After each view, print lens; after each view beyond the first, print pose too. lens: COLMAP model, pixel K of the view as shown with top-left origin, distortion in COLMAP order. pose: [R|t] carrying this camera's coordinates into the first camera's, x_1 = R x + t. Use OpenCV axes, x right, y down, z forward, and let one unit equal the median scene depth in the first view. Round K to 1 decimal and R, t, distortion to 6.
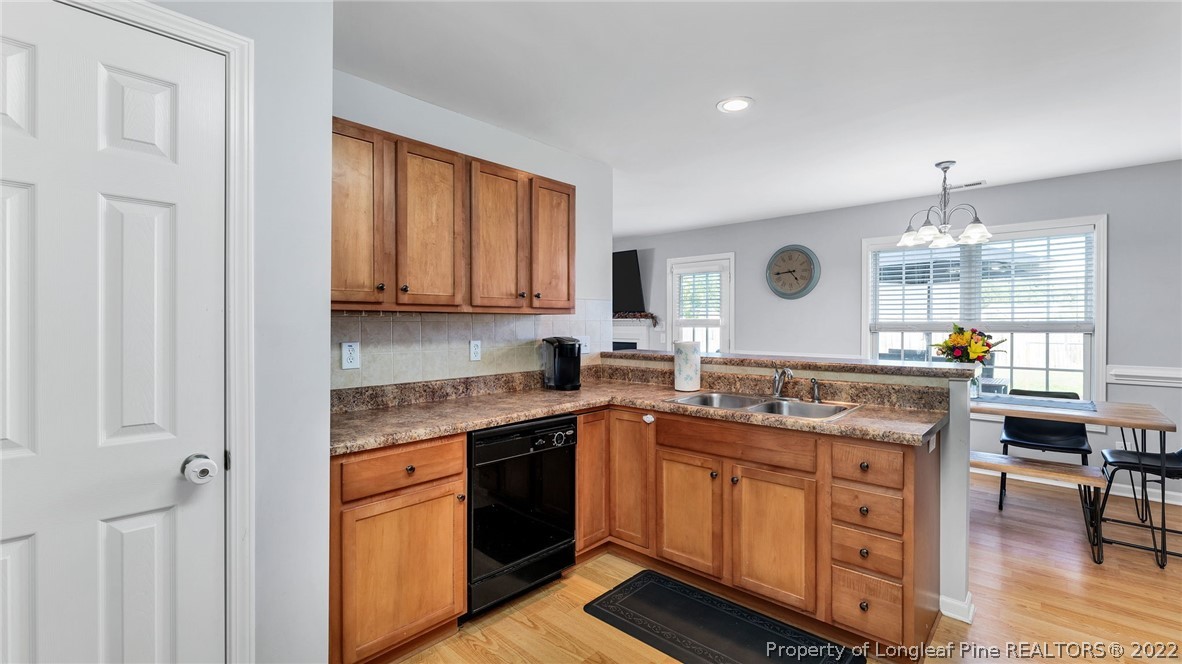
lens RADIAL K [[518.5, 0, 596.9], [0, 518.5, 328.8], [0, 0, 1]] dist [0.000830, -0.000049]
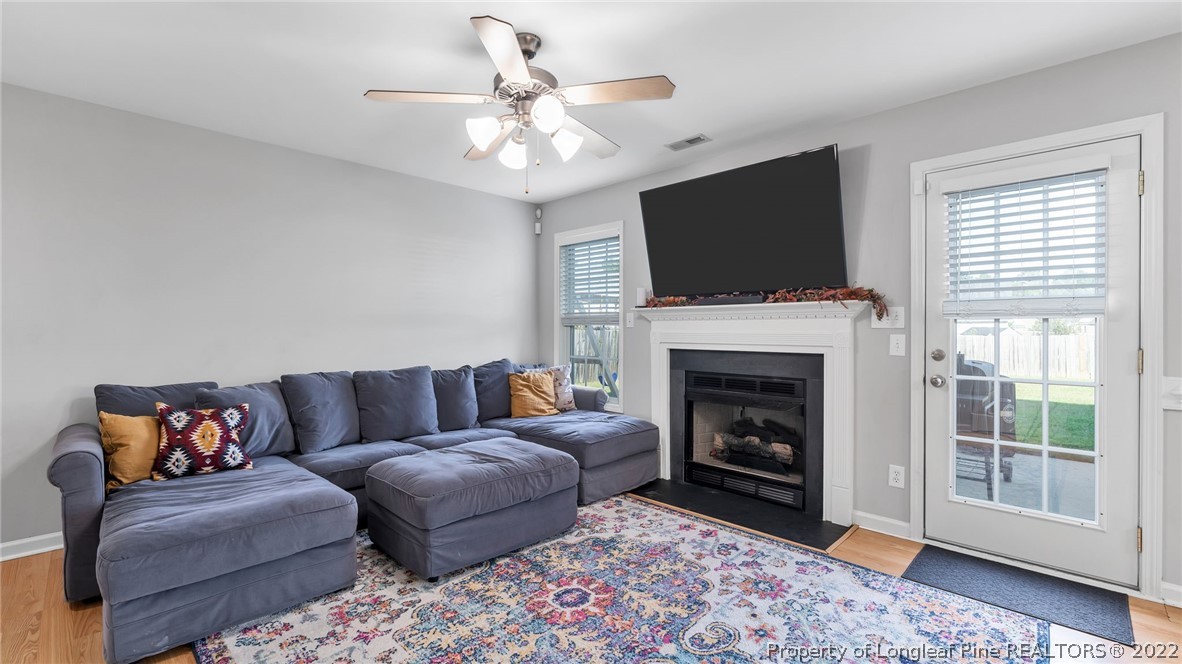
lens RADIAL K [[502.0, 0, 596.2], [0, 502.0, 330.3], [0, 0, 1]] dist [-0.001706, -0.000104]
pose [[0.999155, -0.000563, -0.041088, -0.264176], [0.000161, 0.999952, -0.009772, 0.024601], [0.041091, 0.009757, 0.999108, 1.328209]]
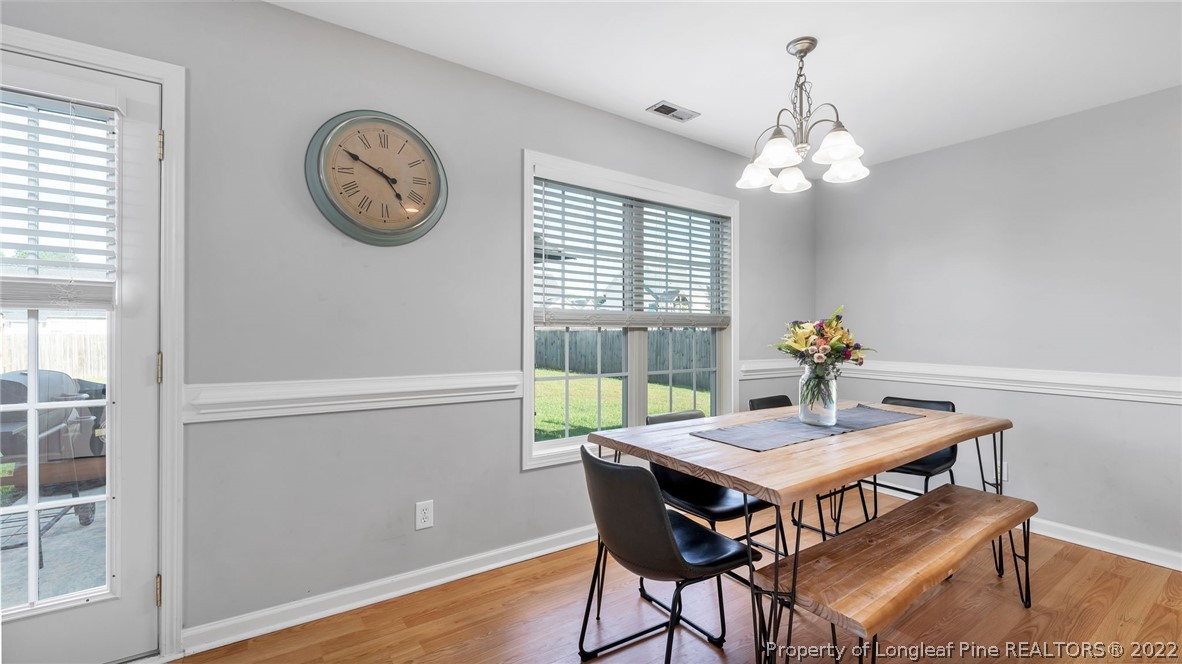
lens RADIAL K [[502.0, 0, 596.2], [0, 502.0, 330.3], [0, 0, 1]] dist [-0.001706, -0.000104]
pose [[0.224627, 0.000551, 0.974445, 0.061825], [0.003834, 0.999992, -0.001449, 0.021528], [-0.974437, 0.004062, 0.224623, 1.472077]]
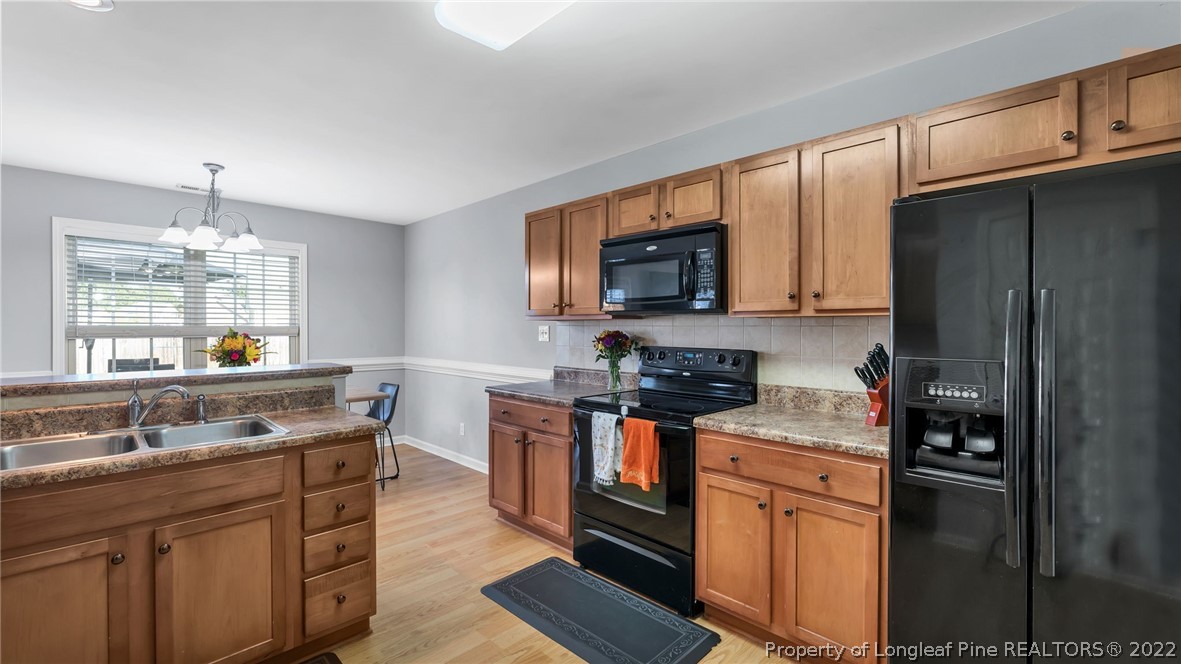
lens RADIAL K [[501.5, 0, 595.7], [0, 501.5, 330.3], [0, 0, 1]] dist [-0.001706, -0.000104]
pose [[0.044944, -0.003231, 0.998984, -0.328600], [0.010608, 0.999940, 0.002757, -0.001909], [-0.998933, 0.010473, 0.044975, 0.314991]]
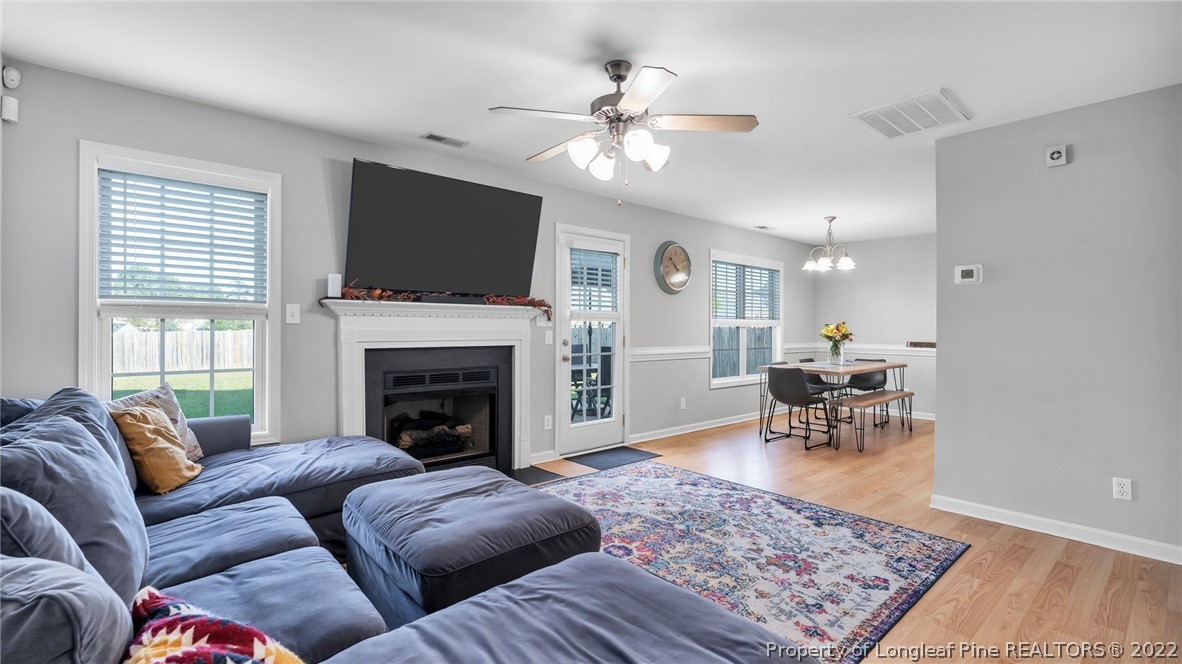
lens RADIAL K [[518.5, 0, 596.9], [0, 518.5, 328.8], [0, 0, 1]] dist [0.000830, -0.000049]
pose [[0.116804, -0.003135, 0.993150, -1.285285], [0.005570, 0.999981, 0.002501, 0.014658], [-0.993139, 0.005240, 0.116819, 2.024275]]
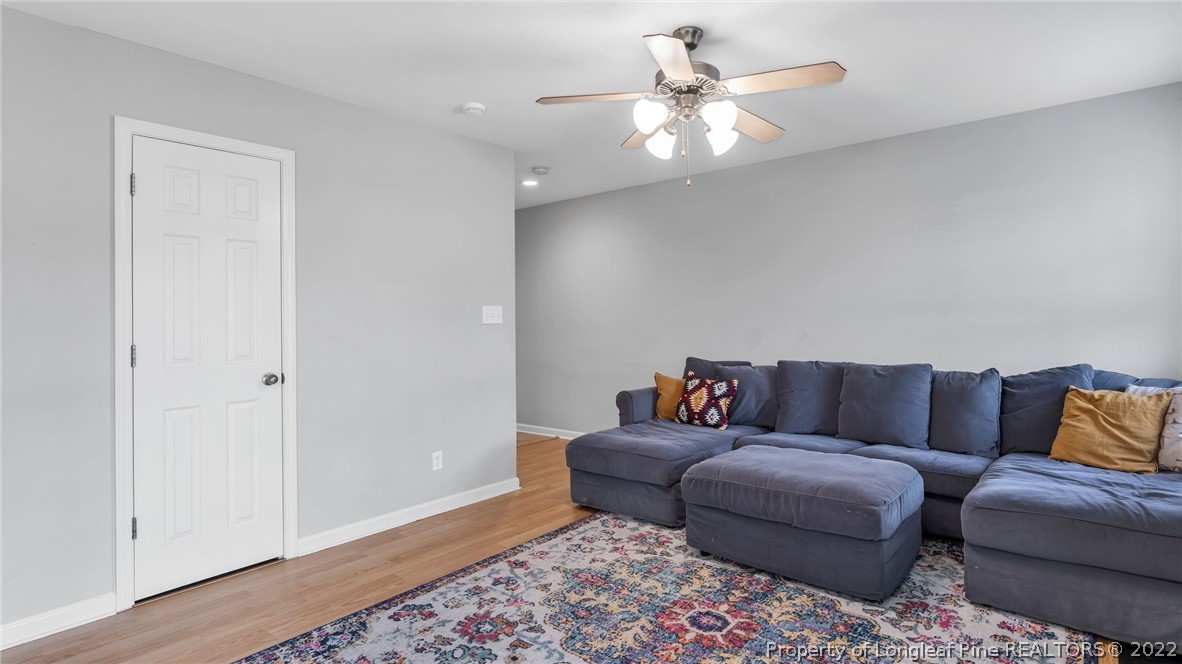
lens RADIAL K [[592.6, 0, 612.5], [0, 592.6, 318.4], [0, 0, 1]] dist [-0.002261, -0.000423]
pose [[0.049033, -0.004493, -0.998787, 0.477635], [0.003558, 0.999984, -0.004324, 0.012183], [0.998791, -0.003342, 0.049048, 1.928963]]
